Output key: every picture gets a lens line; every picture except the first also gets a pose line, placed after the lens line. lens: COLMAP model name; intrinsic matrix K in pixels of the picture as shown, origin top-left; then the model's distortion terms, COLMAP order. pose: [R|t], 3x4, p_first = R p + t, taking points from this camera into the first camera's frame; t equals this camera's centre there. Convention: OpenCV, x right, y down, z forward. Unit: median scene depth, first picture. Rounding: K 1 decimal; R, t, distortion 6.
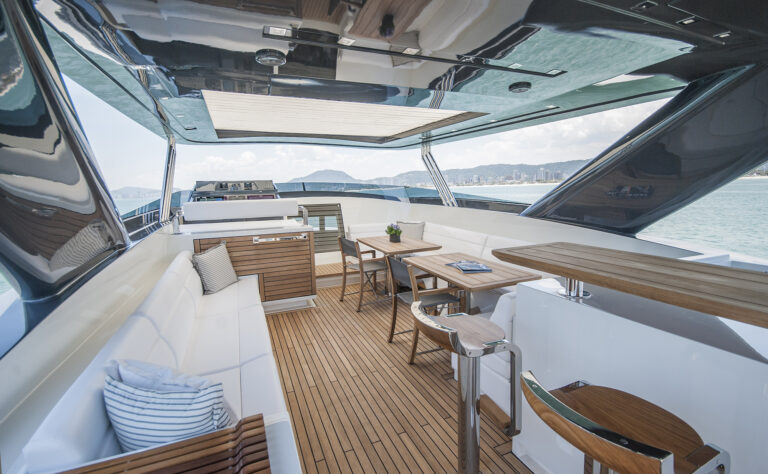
lens RADIAL K [[341.7, 0, 384.0], [0, 341.7, 237.0], [0, 0, 1]] dist [-0.000785, -0.000156]
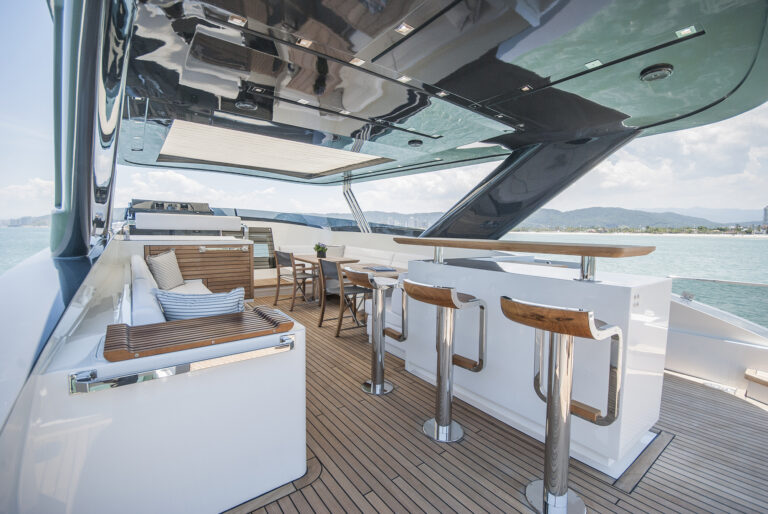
lens RADIAL K [[334.3, 0, 379.2], [0, 334.3, 259.4], [0, 0, 1]] dist [-0.003718, -0.000745]
pose [[0.972791, 0.021426, 0.230693, -0.047525], [-0.008811, 0.998416, -0.055574, 0.094589], [-0.231518, 0.052029, 0.971438, -0.223498]]
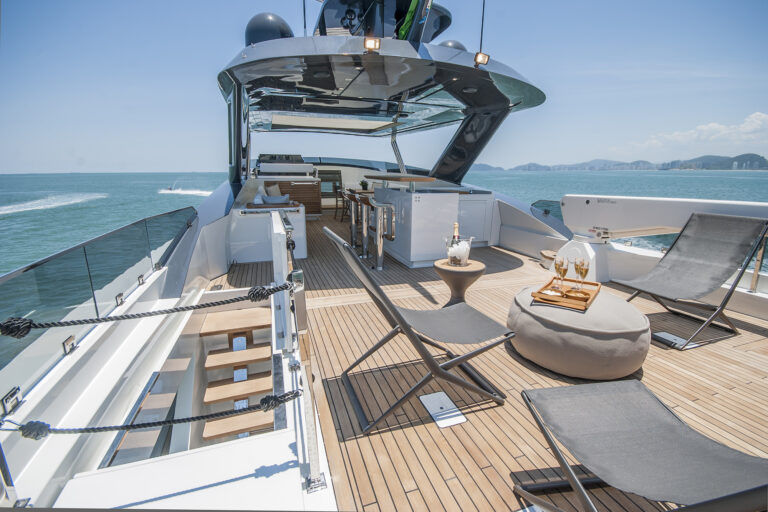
lens RADIAL K [[334.3, 0, 379.2], [0, 334.3, 258.4], [0, 0, 1]] dist [-0.003718, -0.000745]
pose [[0.994898, 0.056697, -0.083444, 0.322480], [-0.046441, 0.991677, 0.120086, 0.179925], [0.089558, -0.115598, 0.989250, -0.947126]]
